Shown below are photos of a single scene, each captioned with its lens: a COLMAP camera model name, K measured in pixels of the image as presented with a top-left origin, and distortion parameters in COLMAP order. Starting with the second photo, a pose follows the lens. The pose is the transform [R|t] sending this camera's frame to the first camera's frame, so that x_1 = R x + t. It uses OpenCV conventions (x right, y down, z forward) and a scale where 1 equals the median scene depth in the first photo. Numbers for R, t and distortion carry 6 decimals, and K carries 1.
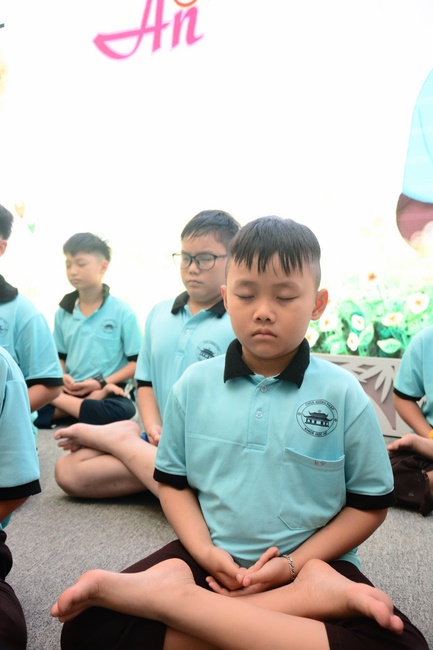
lens RADIAL K [[646.2, 0, 225.8], [0, 646.2, 324.9], [0, 0, 1]] dist [0.010938, 0.015514]
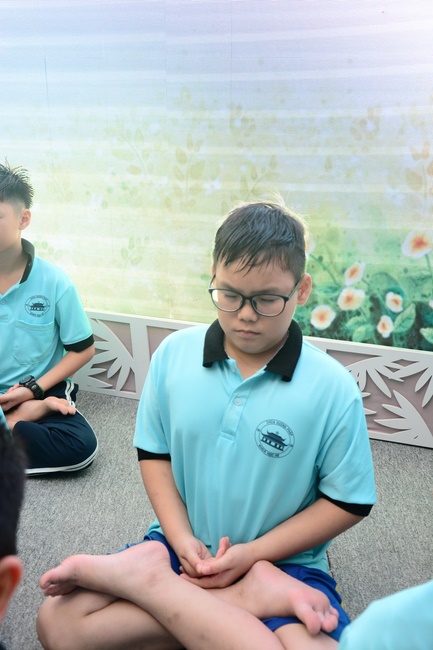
lens RADIAL K [[748.6, 0, 216.5], [0, 748.6, 325.0], [0, 0, 1]] dist [0.020614, 0.291451]
pose [[0.981468, -0.043816, 0.186547, -0.158142], [-0.000758, 0.972612, 0.232436, -0.180233], [-0.191622, -0.228270, 0.954554, 0.218109]]
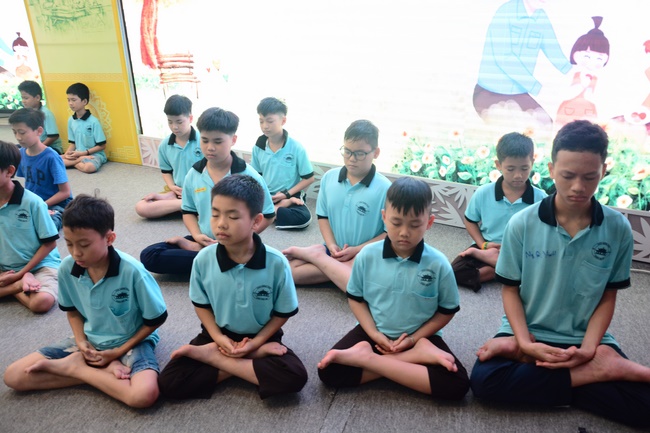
lens RADIAL K [[518.4, 0, 330.4], [0, 518.4, 217.9], [0, 0, 1]] dist [-0.141495, 0.118637]
pose [[0.999784, -0.017728, -0.010865, -0.074407], [0.020248, 0.948919, 0.314870, -0.281359], [0.004728, -0.315022, 0.949073, -0.268878]]
